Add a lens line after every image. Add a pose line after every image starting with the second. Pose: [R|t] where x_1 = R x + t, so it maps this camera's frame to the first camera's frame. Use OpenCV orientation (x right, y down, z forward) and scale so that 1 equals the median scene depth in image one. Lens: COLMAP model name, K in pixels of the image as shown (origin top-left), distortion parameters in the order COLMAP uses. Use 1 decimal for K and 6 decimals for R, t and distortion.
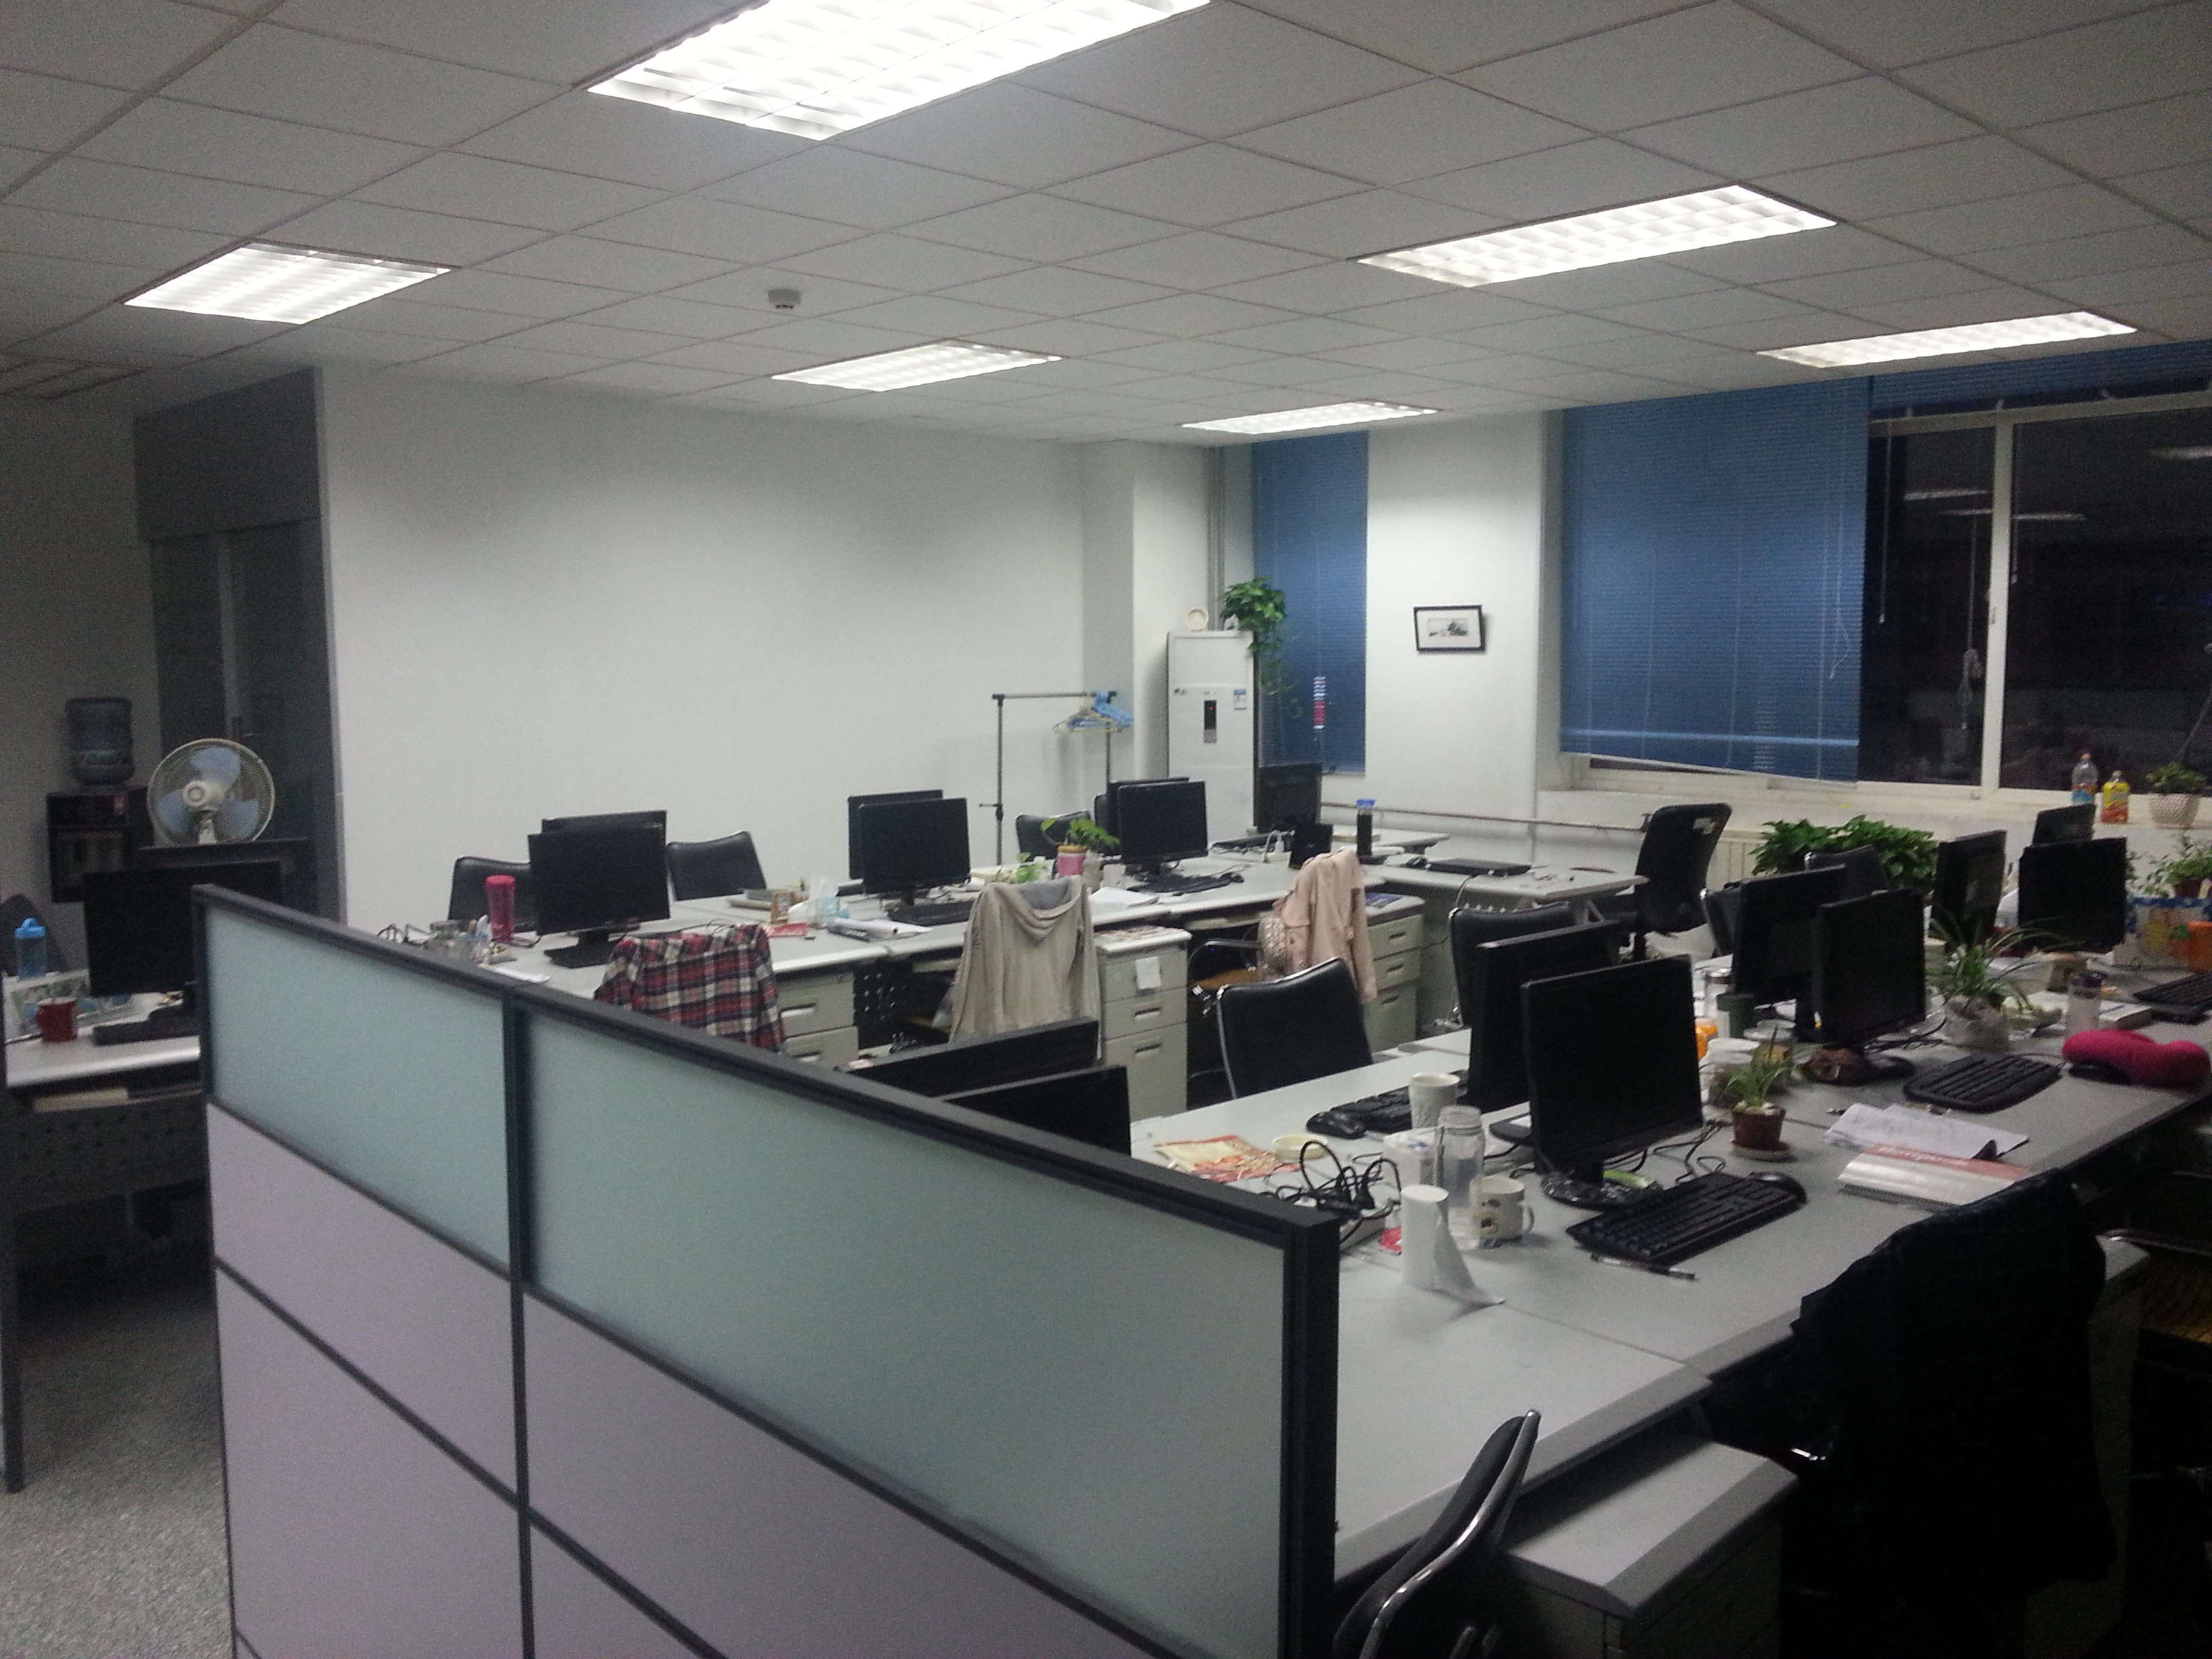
lens RADIAL K [[1813.6, 0, 1100.2], [0, 1813.6, 837.0], [0, 0, 1]] dist [-0.006692, -0.014428]
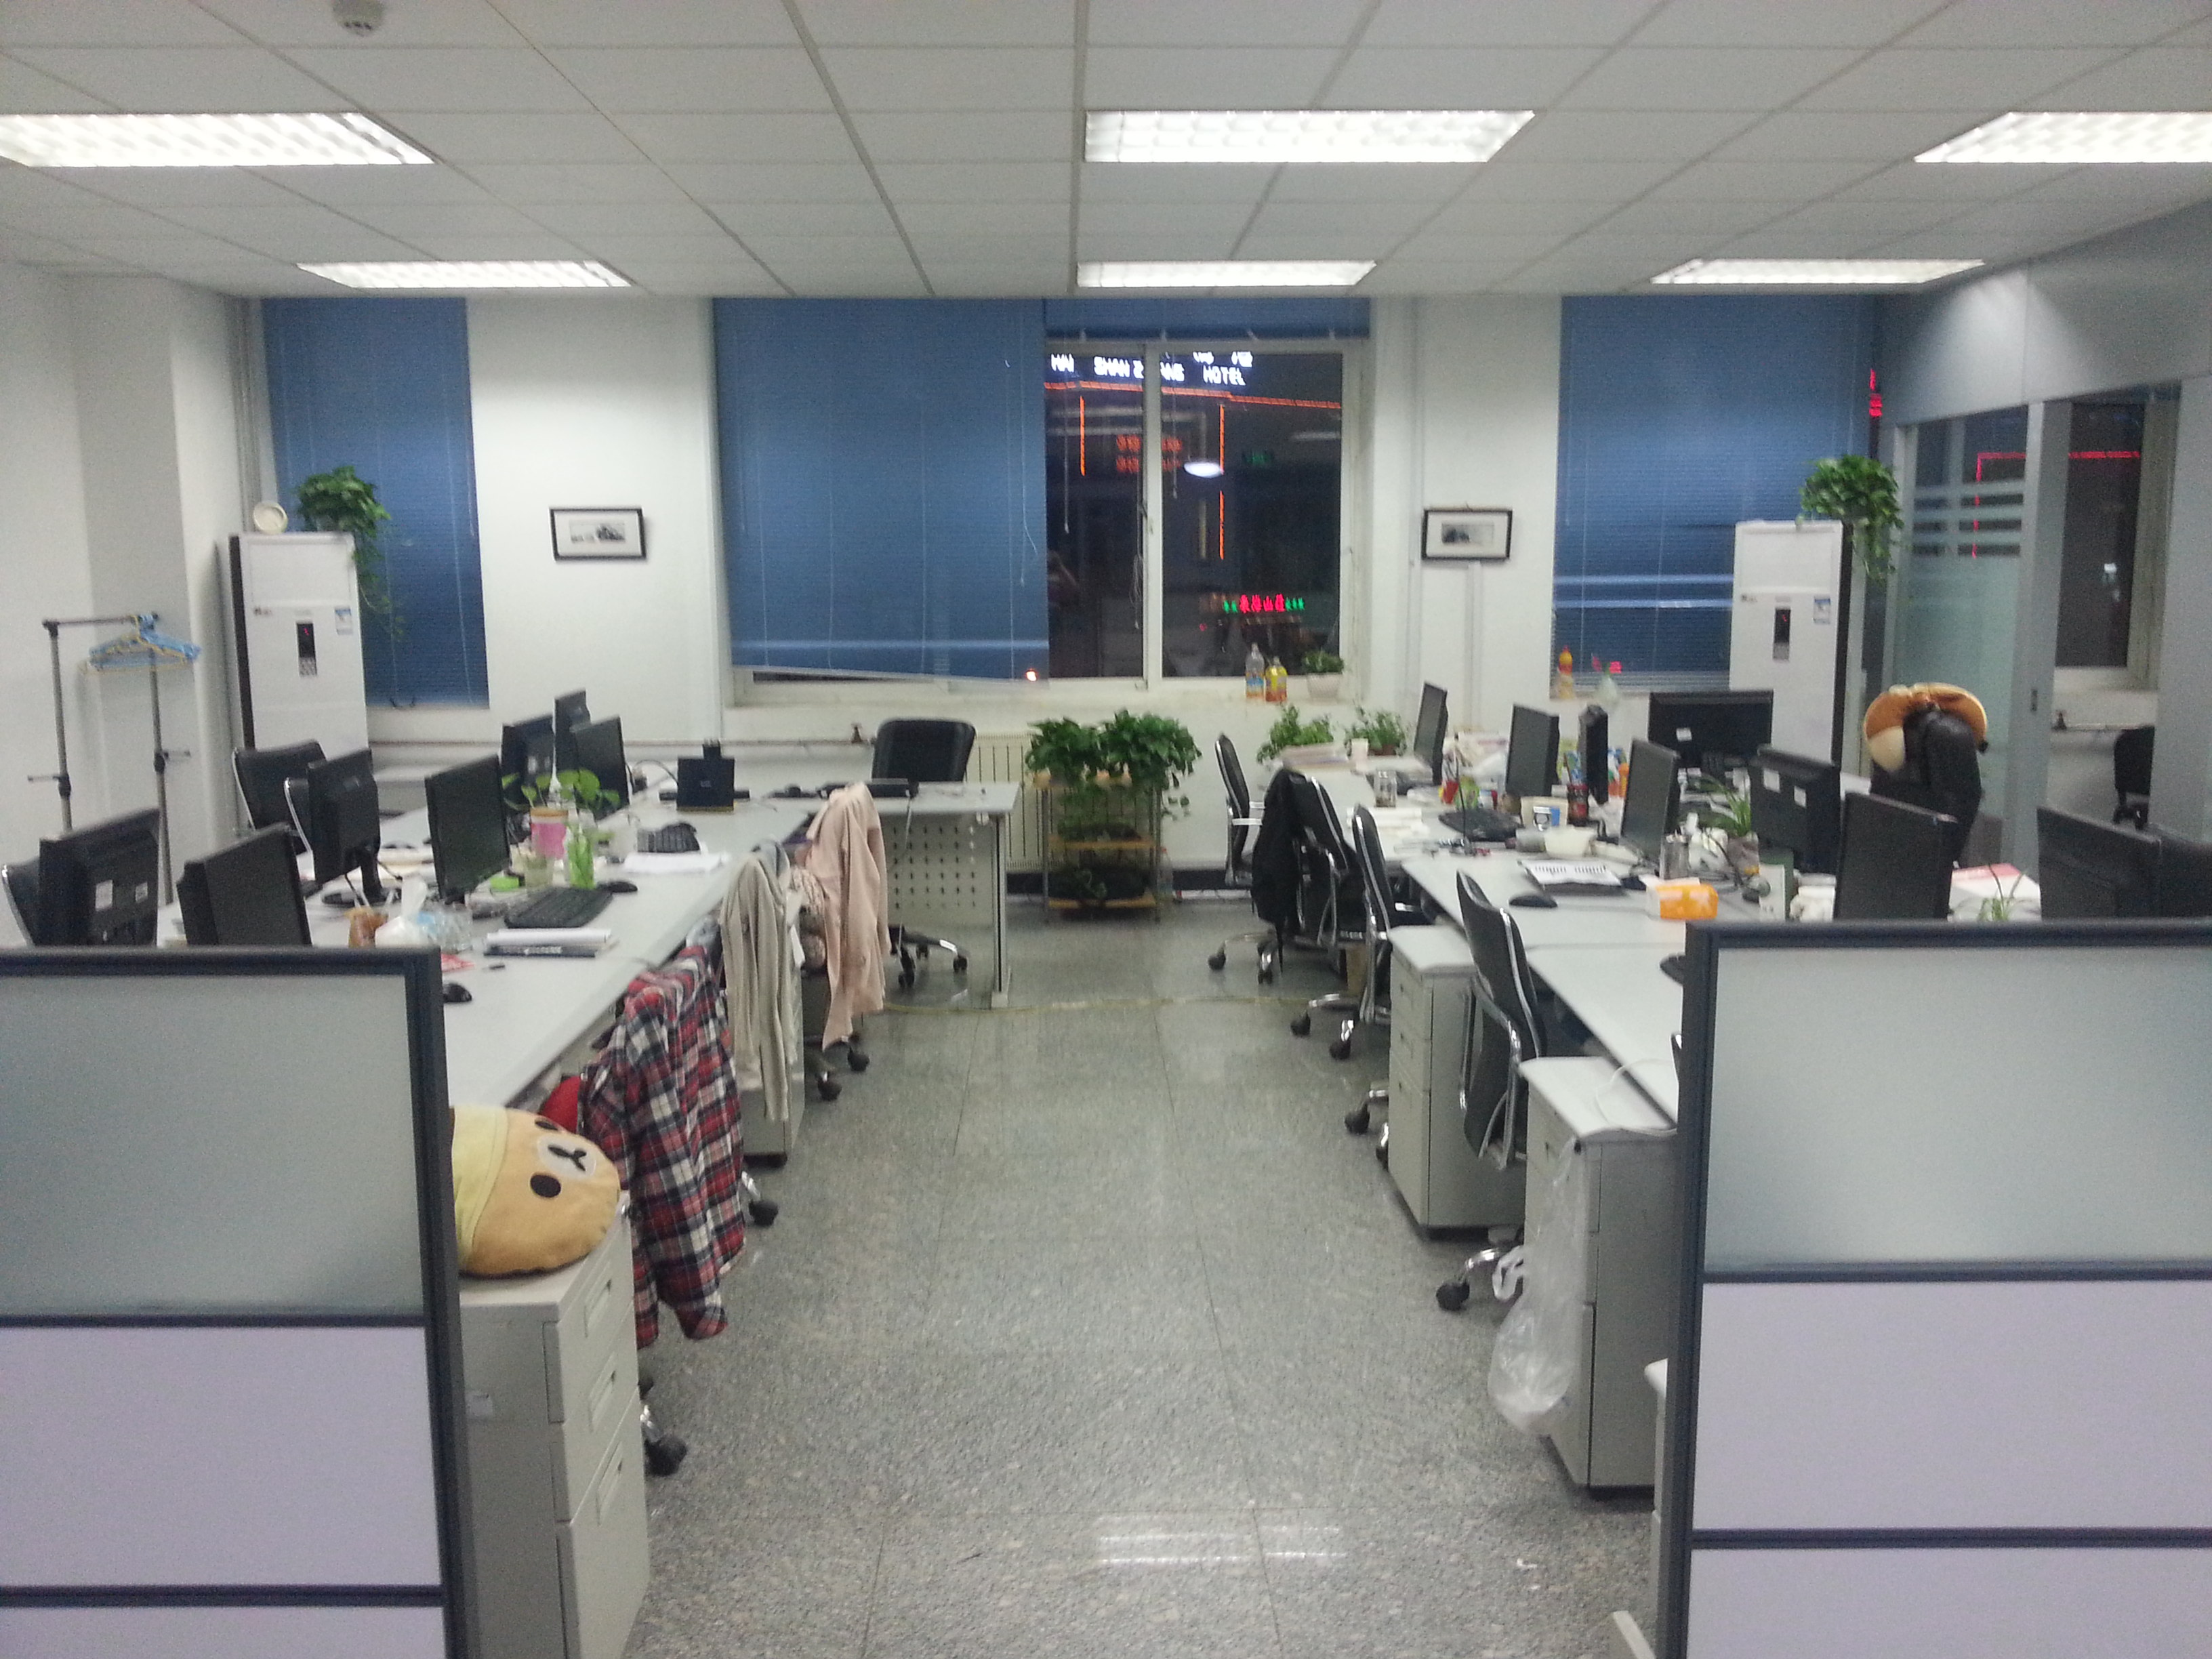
lens RADIAL K [[1721.5, 0, 1106.3], [0, 1721.5, 818.4], [0, 0, 1]] dist [-0.030547, -0.008028]
pose [[0.672389, -0.108528, 0.732199, -0.281267], [0.077854, 0.994075, 0.075850, -0.021563], [-0.736092, 0.006004, 0.676855, 0.261488]]
